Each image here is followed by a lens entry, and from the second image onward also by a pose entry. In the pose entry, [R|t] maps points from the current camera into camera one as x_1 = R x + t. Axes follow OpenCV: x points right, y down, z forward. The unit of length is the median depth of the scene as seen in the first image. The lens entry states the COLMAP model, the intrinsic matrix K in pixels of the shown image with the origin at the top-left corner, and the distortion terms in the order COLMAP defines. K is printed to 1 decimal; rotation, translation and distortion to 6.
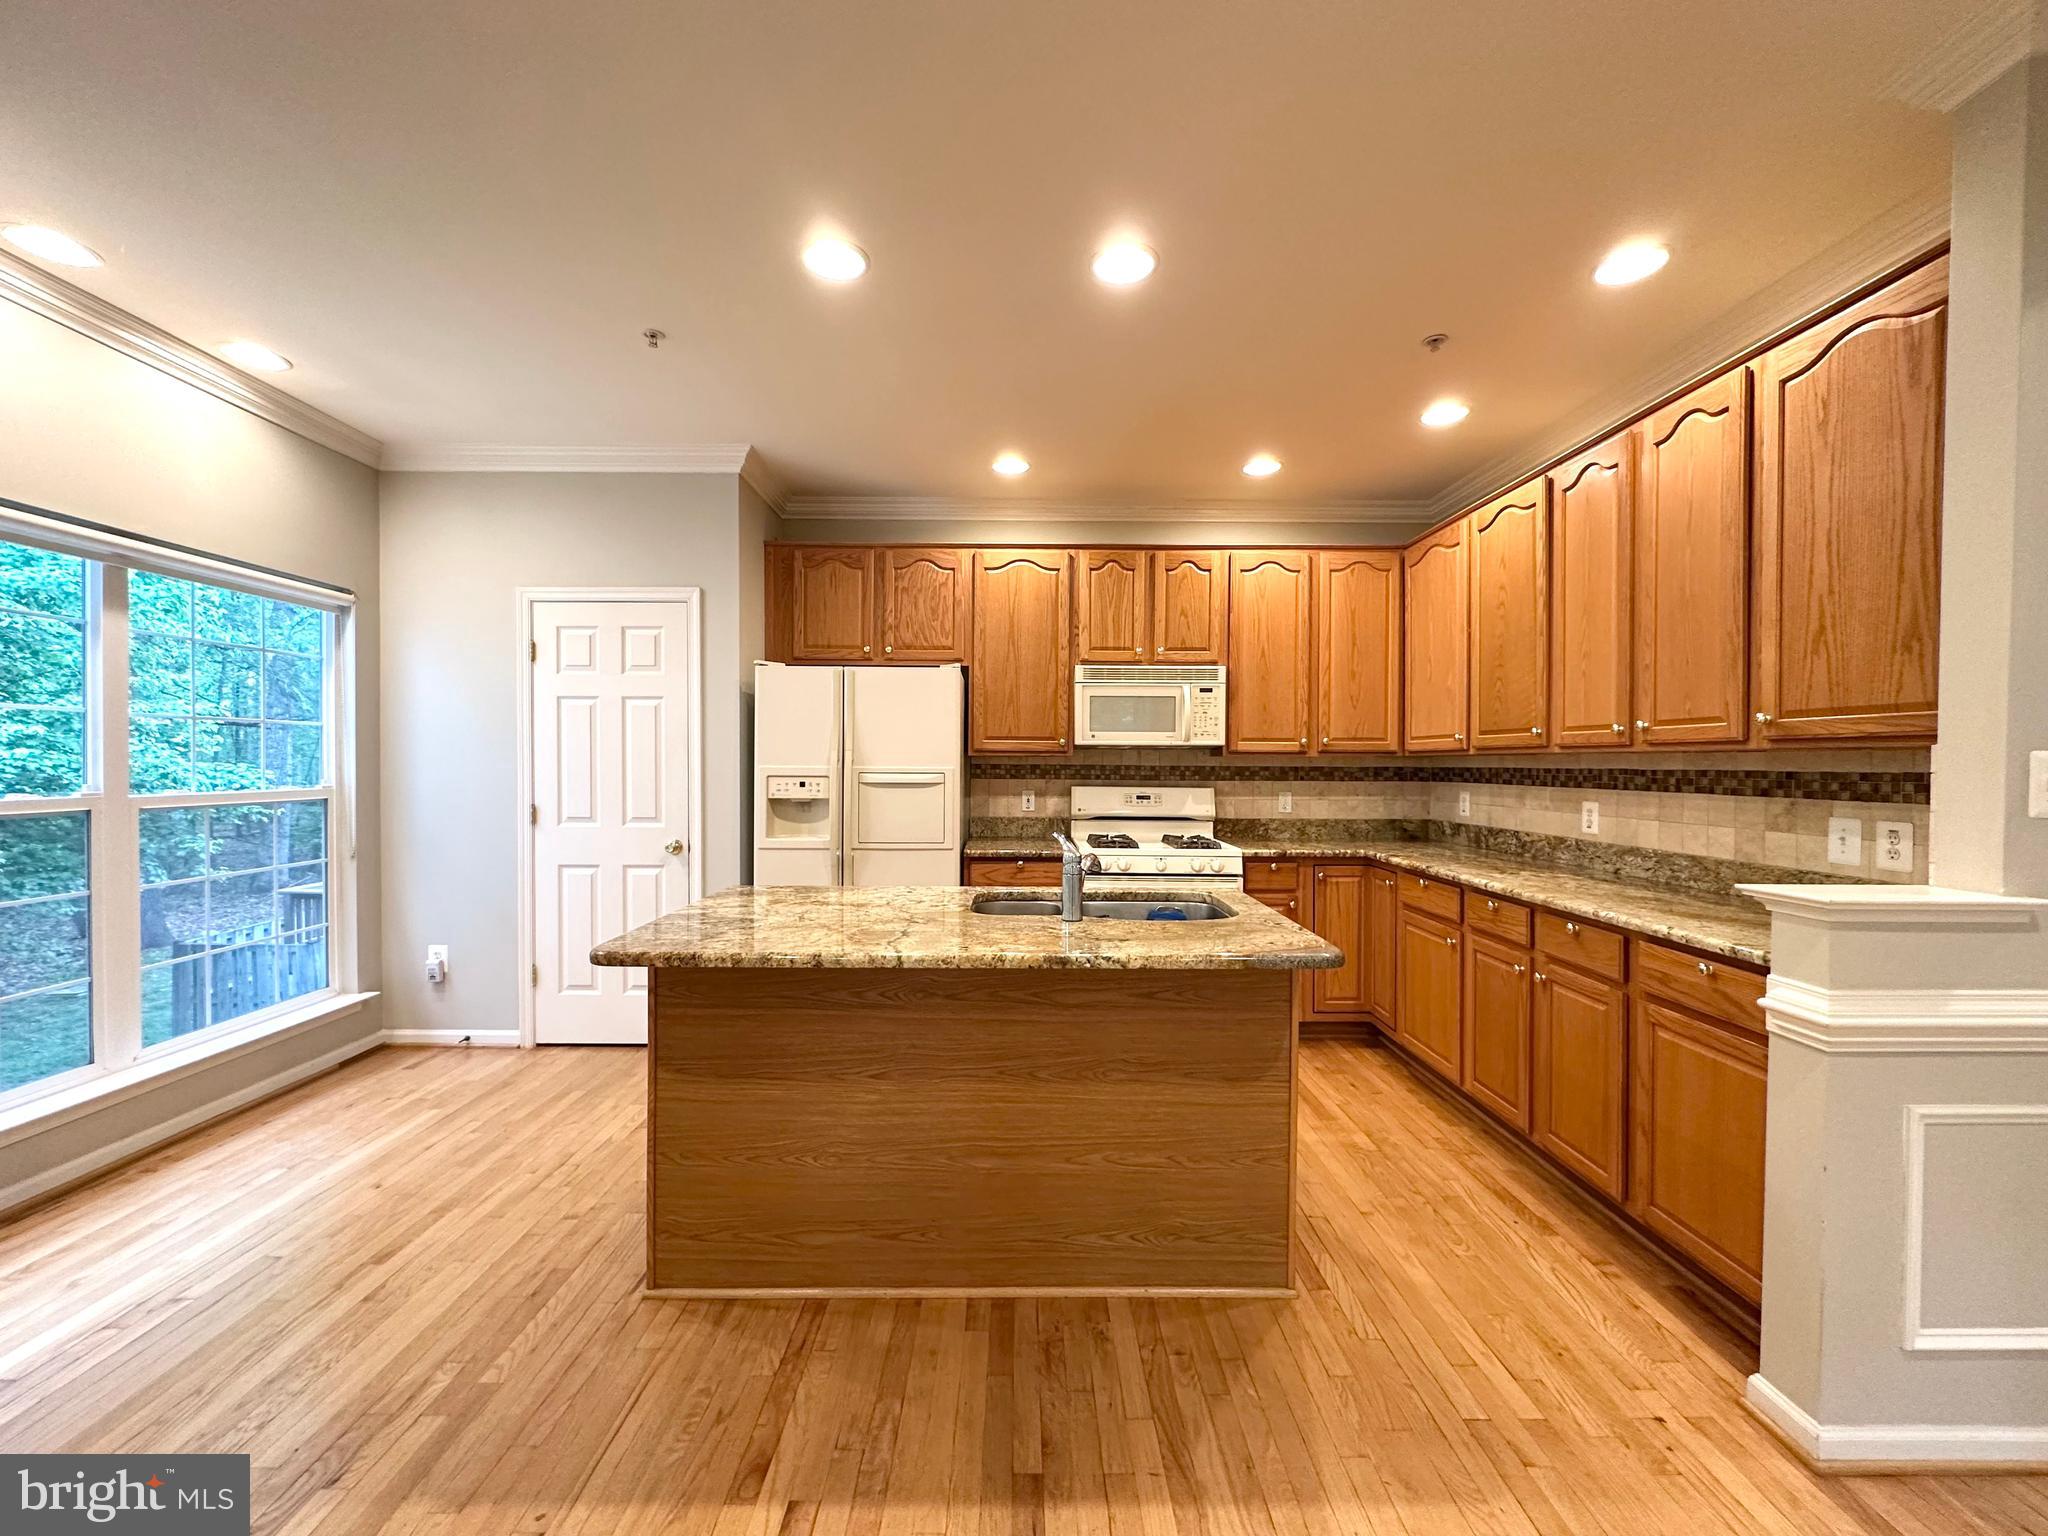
lens RADIAL K [[816.4, 0, 1023.0], [0, 816.4, 768.4], [0, 0, 1]] dist [-0.003457, 0.000446]
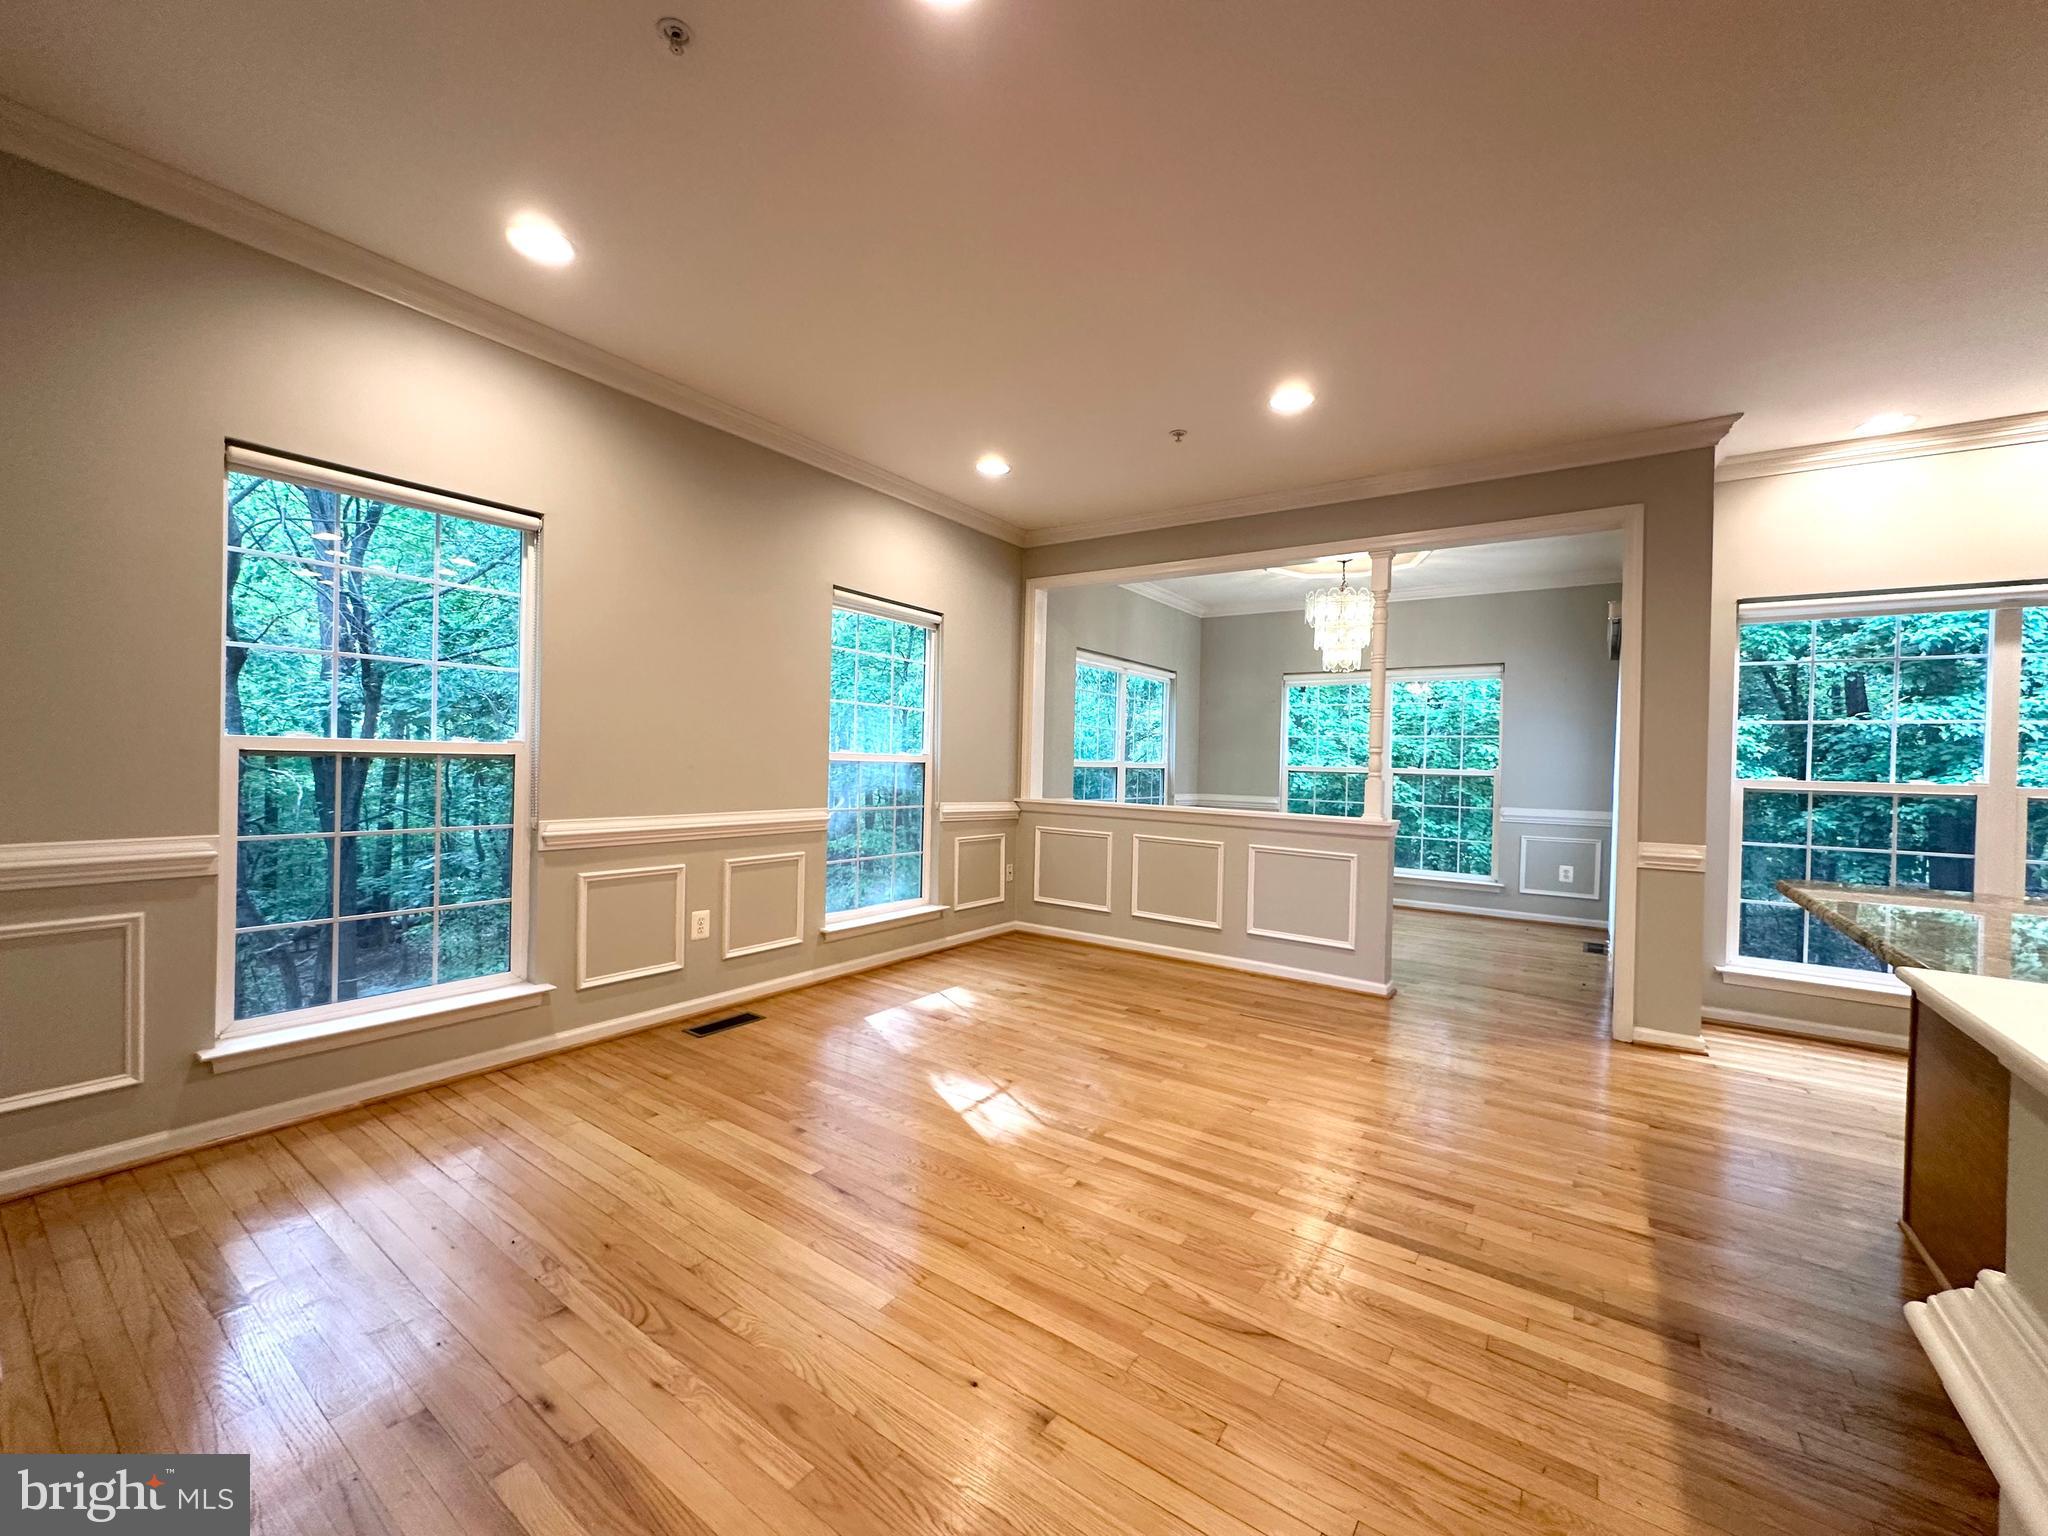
lens RADIAL K [[818.8, 0, 1022.7], [0, 818.8, 768.1], [0, 0, 1]] dist [-0.004824, 0.000579]
pose [[-0.583759, -0.010707, -0.811856, 0.629495], [-0.034044, 0.999356, 0.011299, 0.031803], [0.811213, 0.034235, -0.583748, 0.363258]]
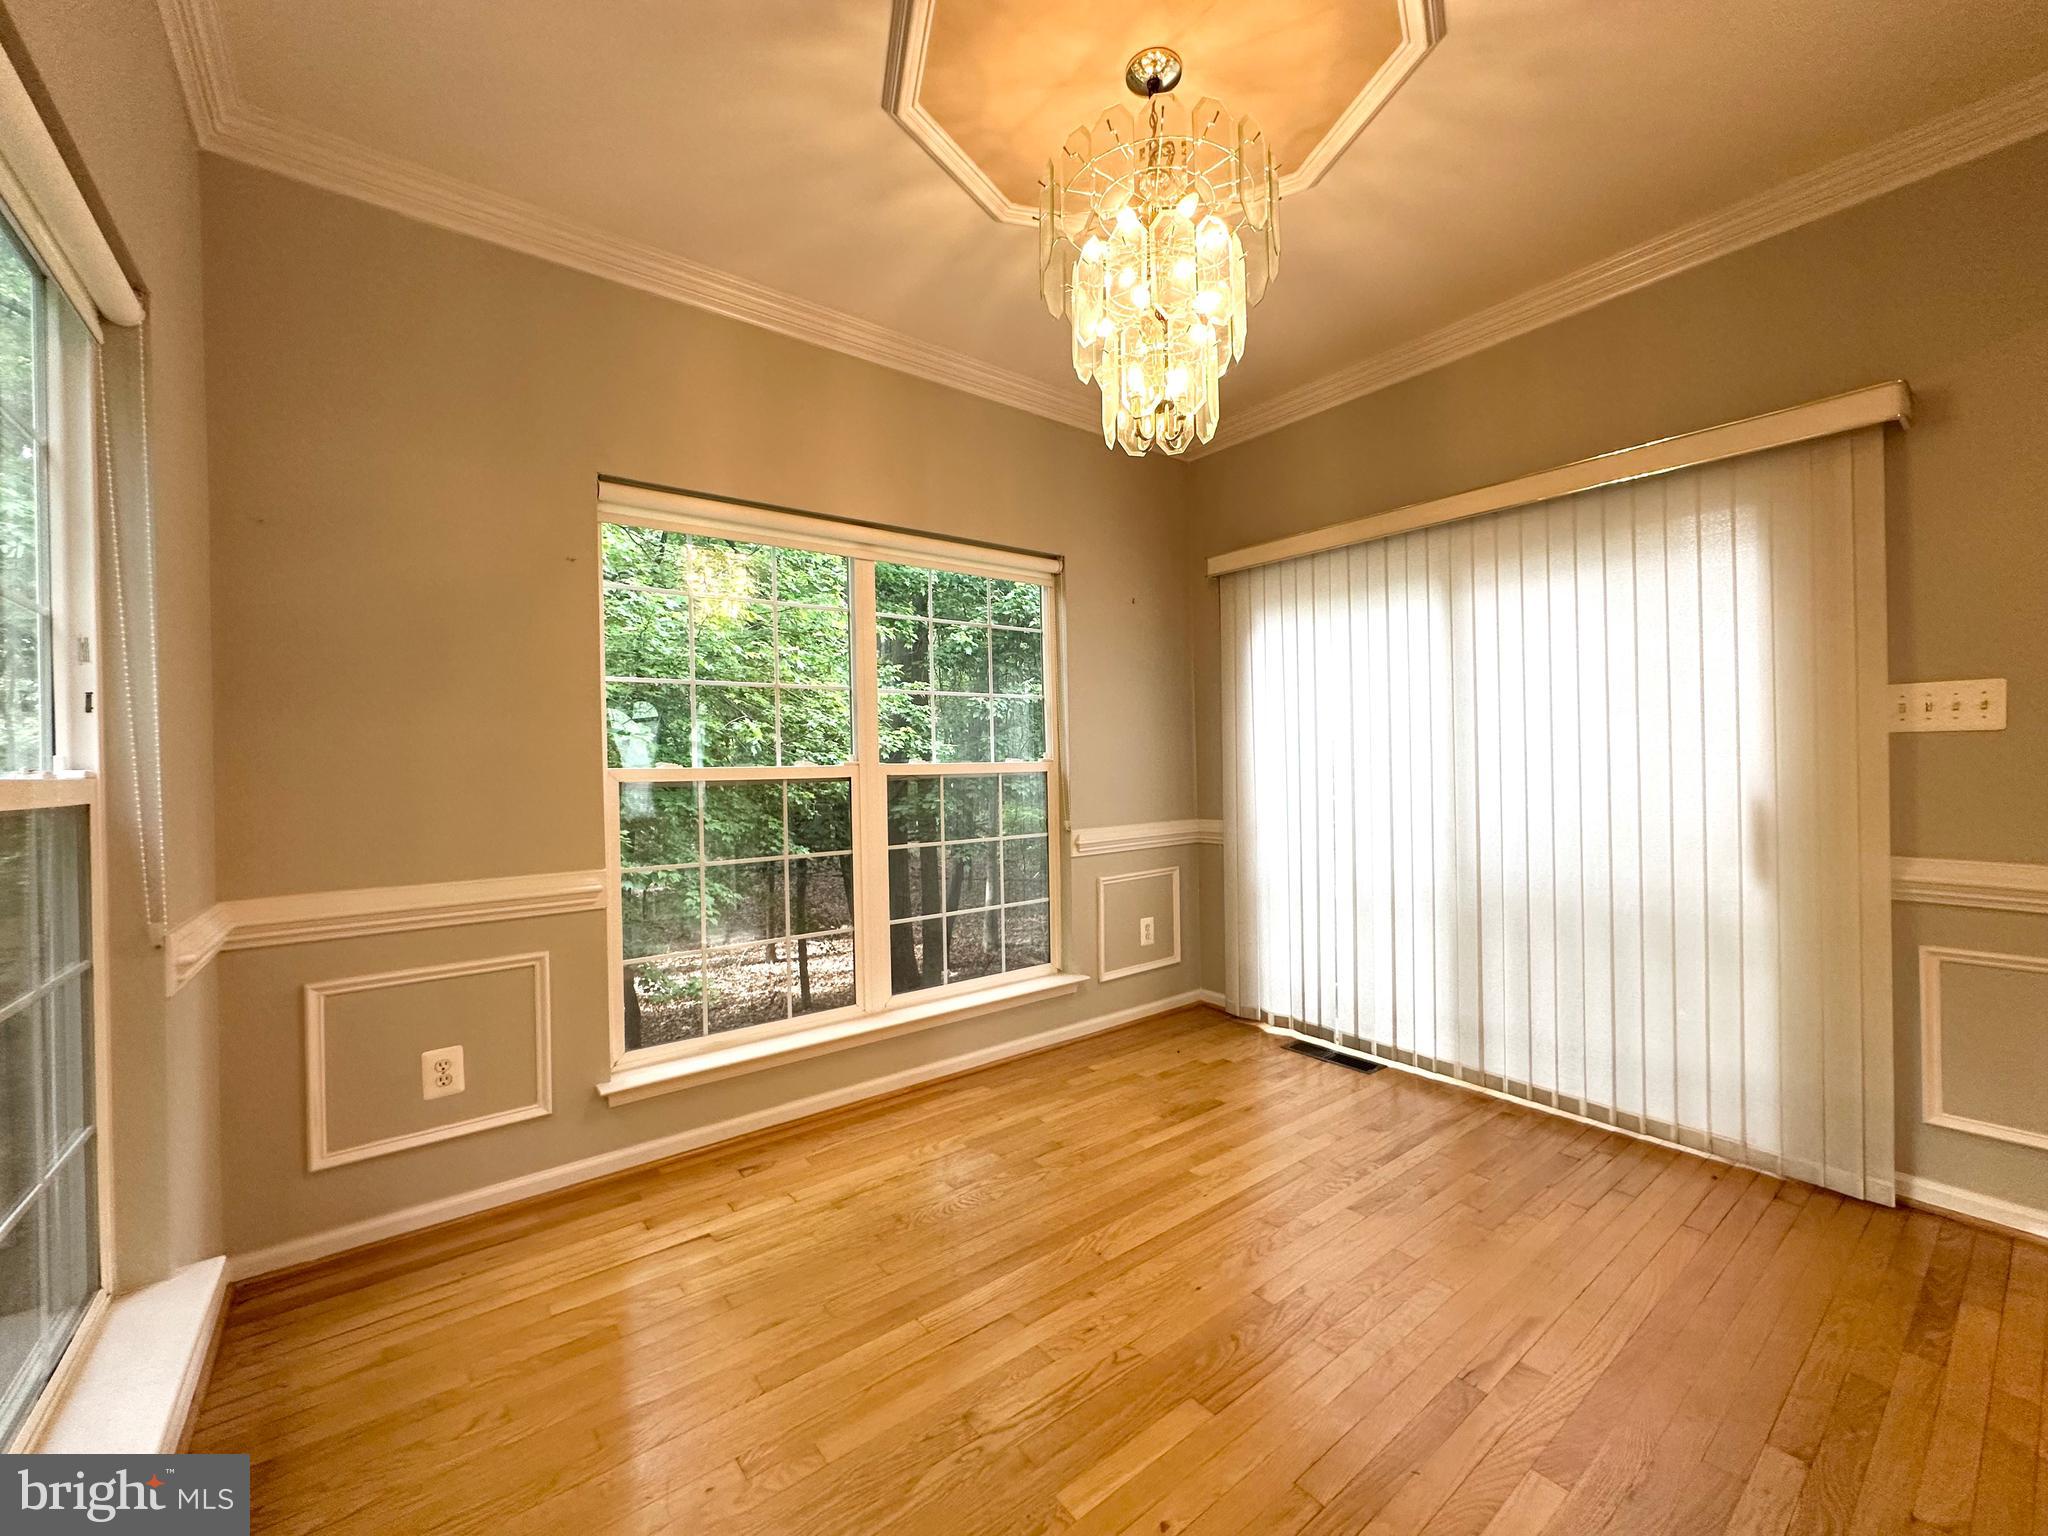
lens RADIAL K [[818.8, 0, 1022.7], [0, 818.8, 768.1], [0, 0, 1]] dist [-0.004824, 0.000579]
pose [[0.604027, -0.014180, -0.796838, -0.736692], [0.015543, 0.999861, -0.006011, 0.035357], [0.796812, -0.008754, 0.604163, -0.456604]]
